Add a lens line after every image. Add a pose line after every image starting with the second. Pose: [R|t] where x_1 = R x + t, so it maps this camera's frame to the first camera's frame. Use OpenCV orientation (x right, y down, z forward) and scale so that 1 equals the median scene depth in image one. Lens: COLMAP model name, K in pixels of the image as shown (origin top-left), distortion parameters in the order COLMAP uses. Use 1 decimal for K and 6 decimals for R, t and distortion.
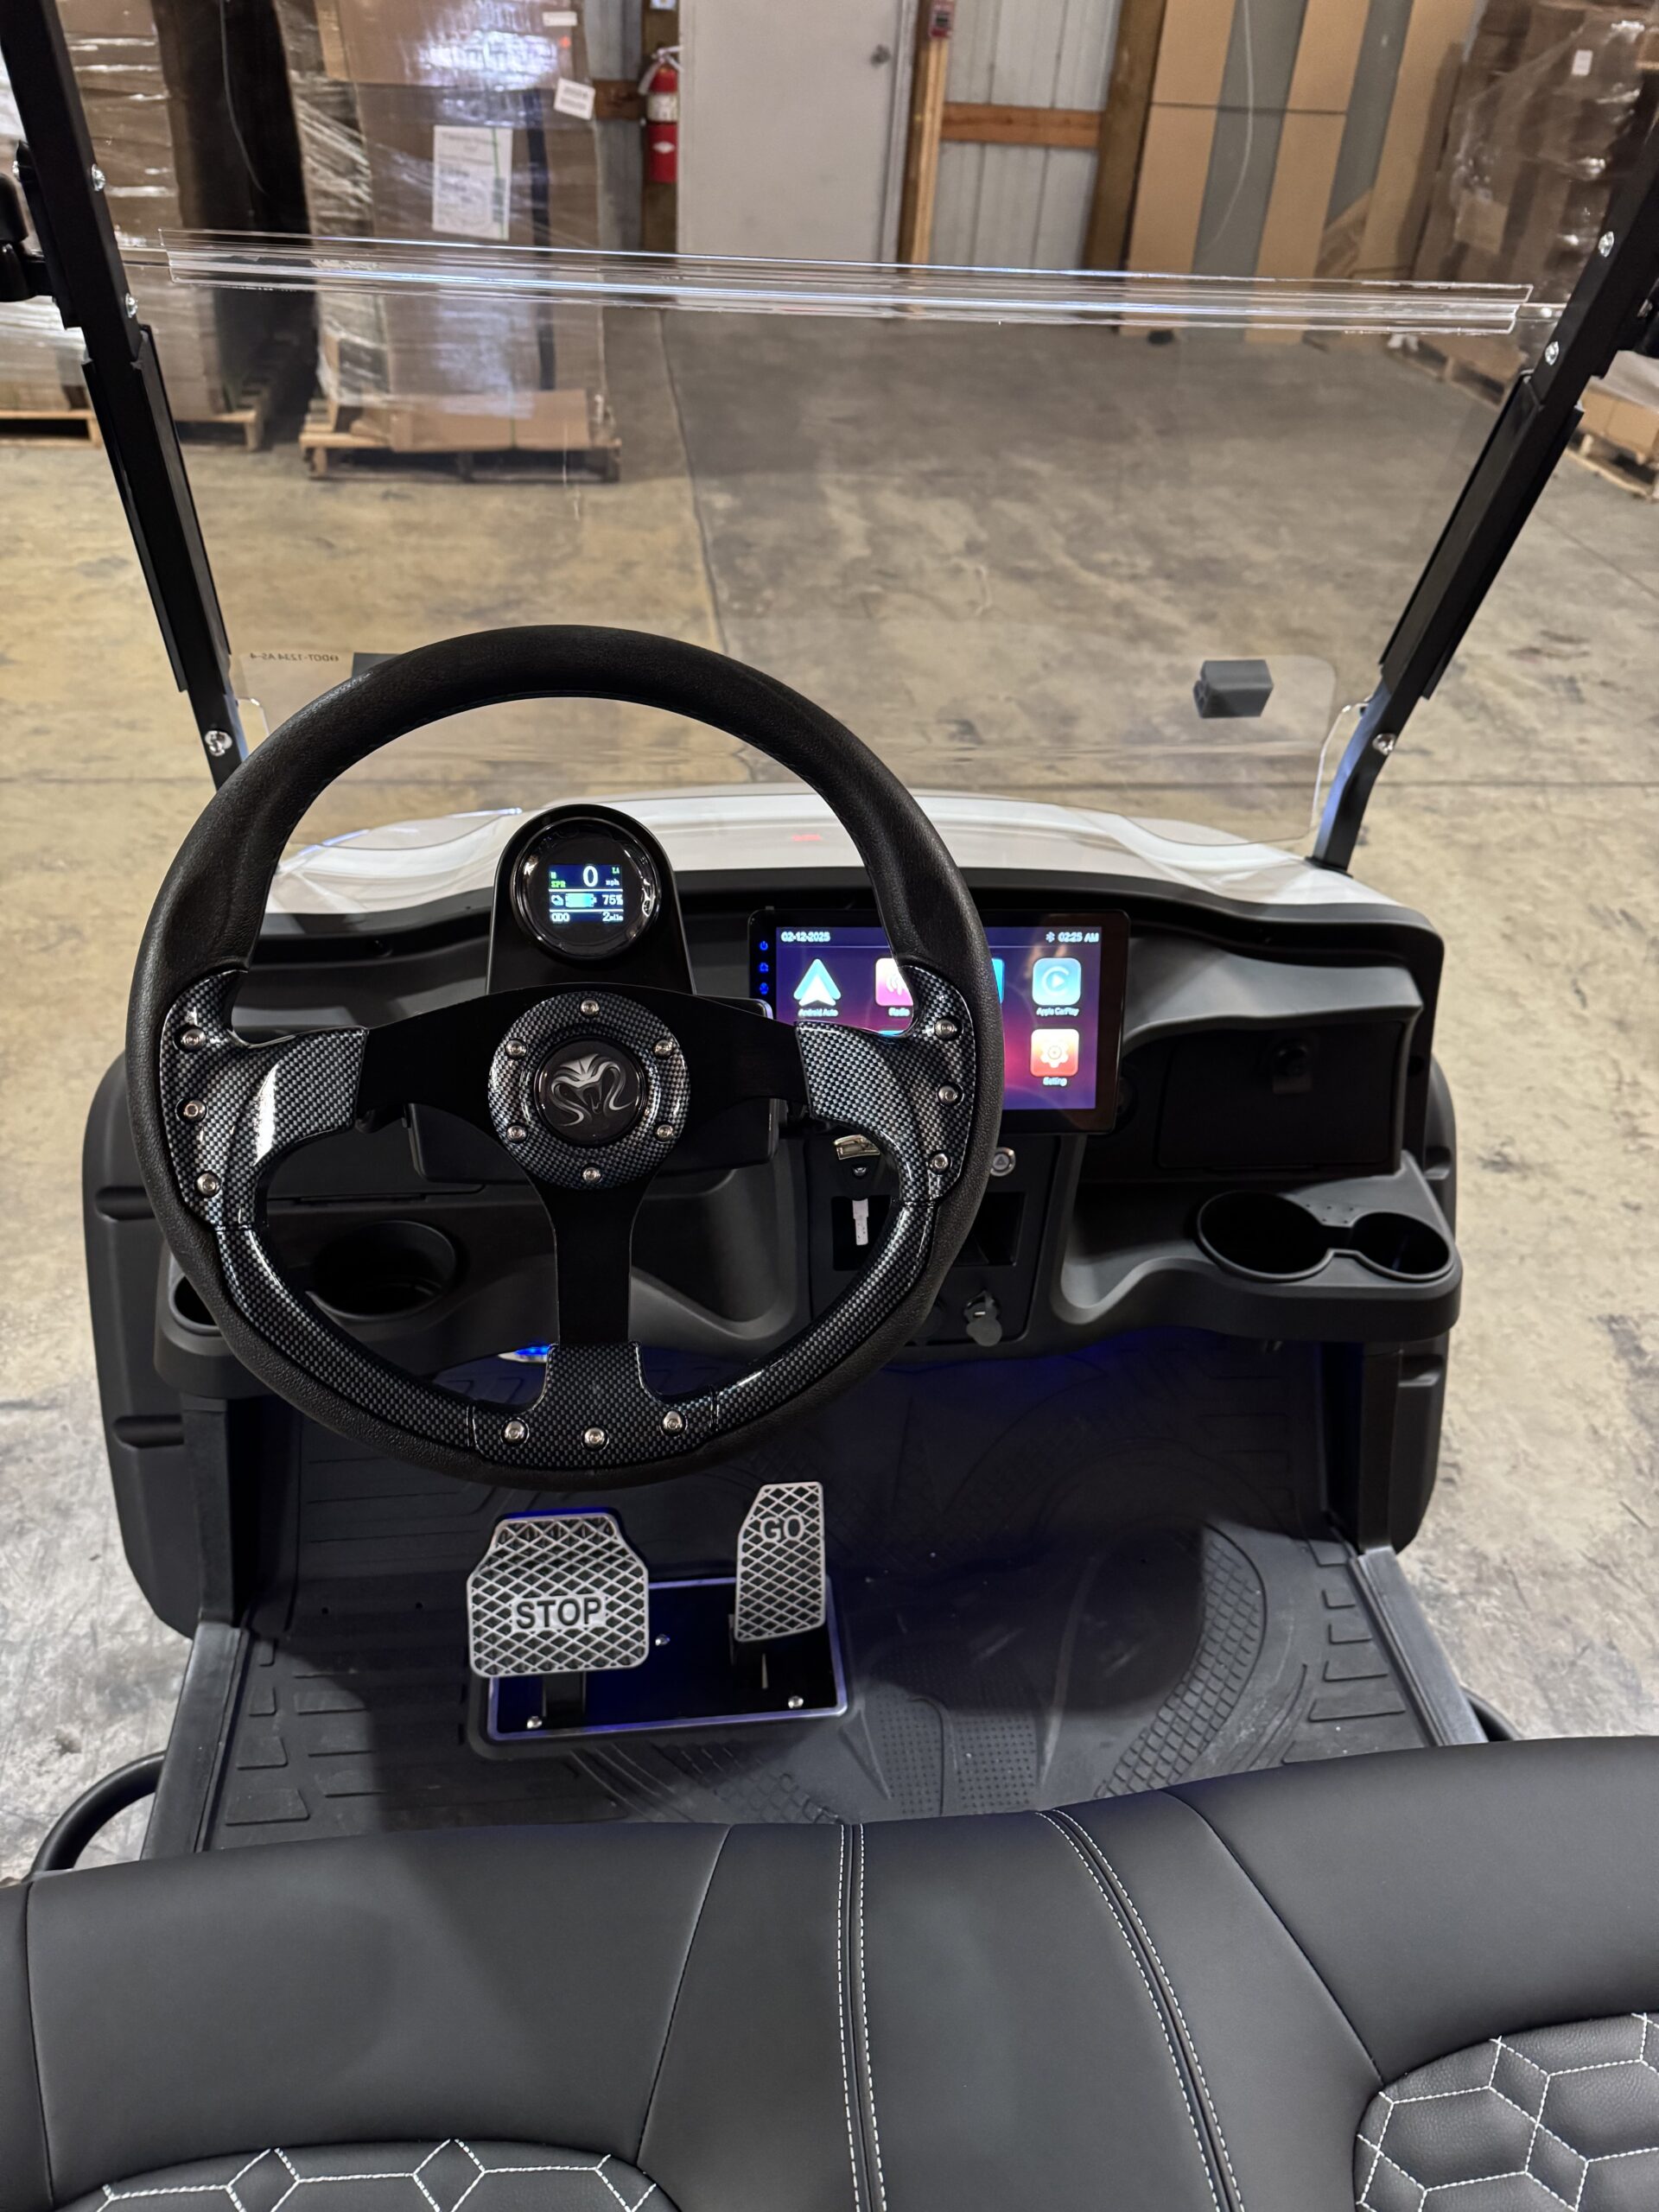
lens RADIAL K [[1549.9, 0, 839.9], [0, 1549.9, 1103.1], [0, 0, 1]] dist [0.032284, -0.027469]
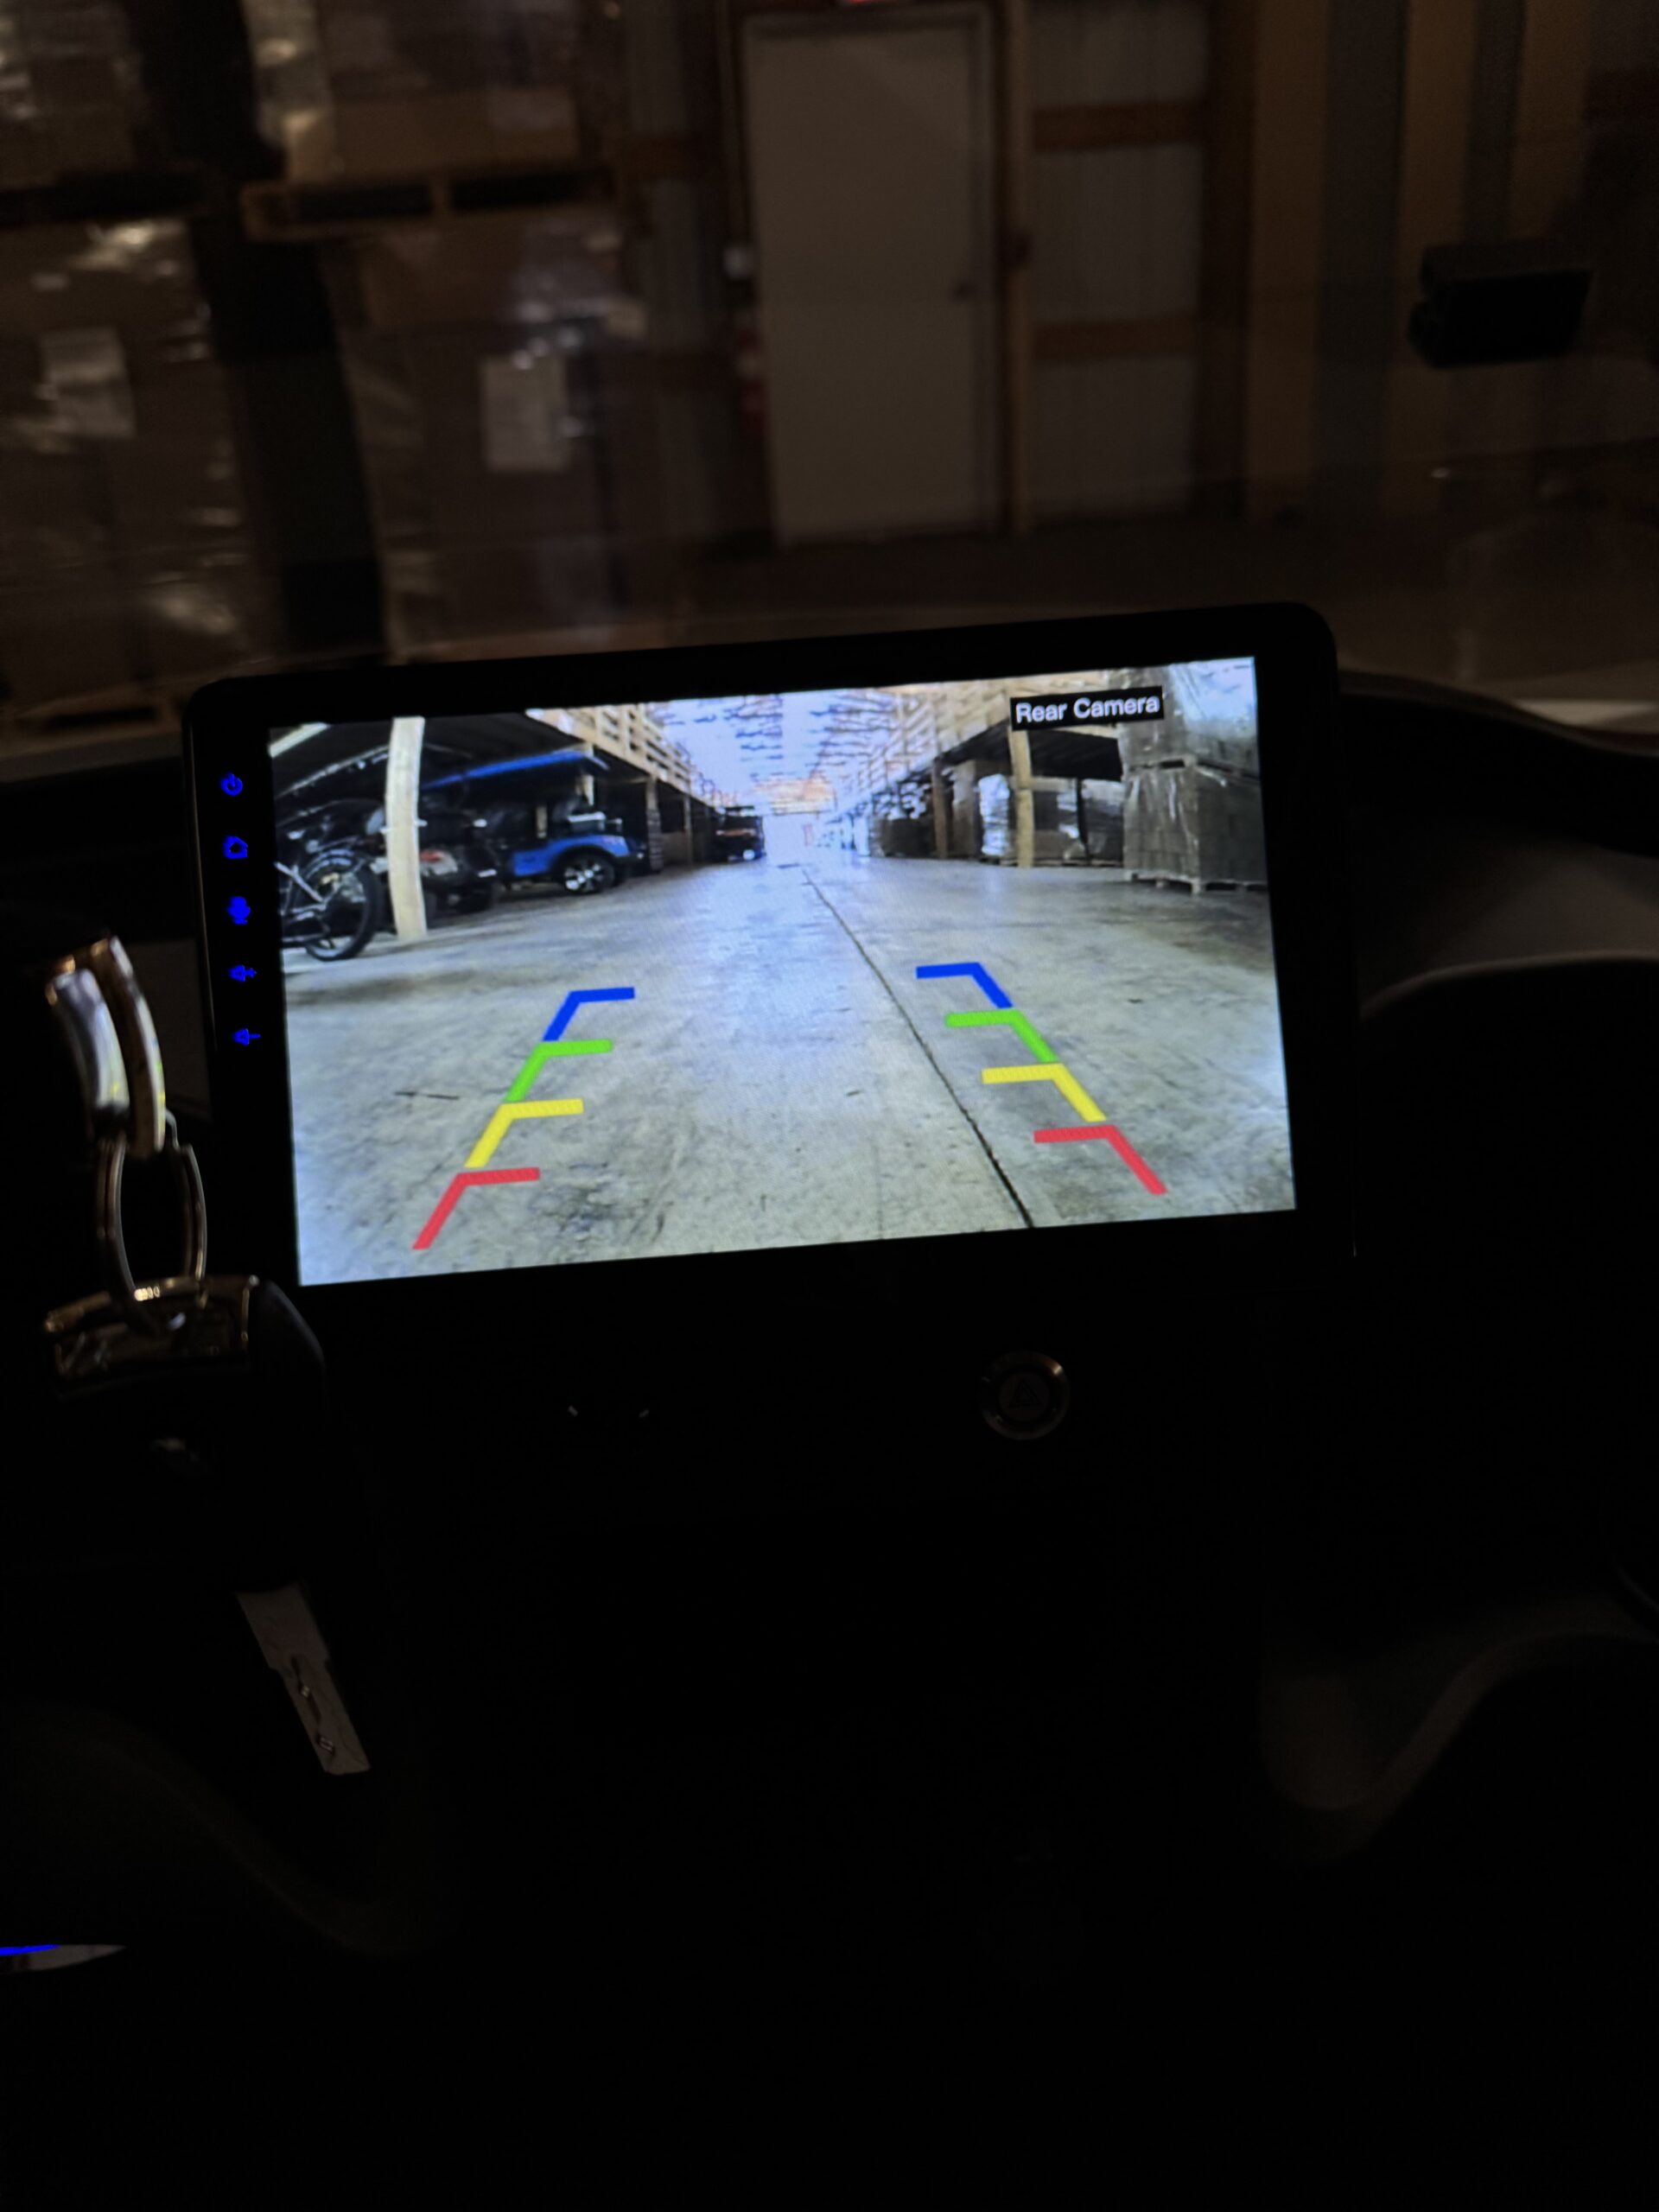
lens RADIAL K [[1549.9, 0, 839.9], [0, 1549.9, 1103.1], [0, 0, 1]] dist [0.032284, -0.027469]
pose [[0.989602, -0.085421, -0.115724, 0.020186], [0.063554, 0.981434, -0.180963, 0.006209], [0.129033, 0.171727, 0.976658, 0.122380]]
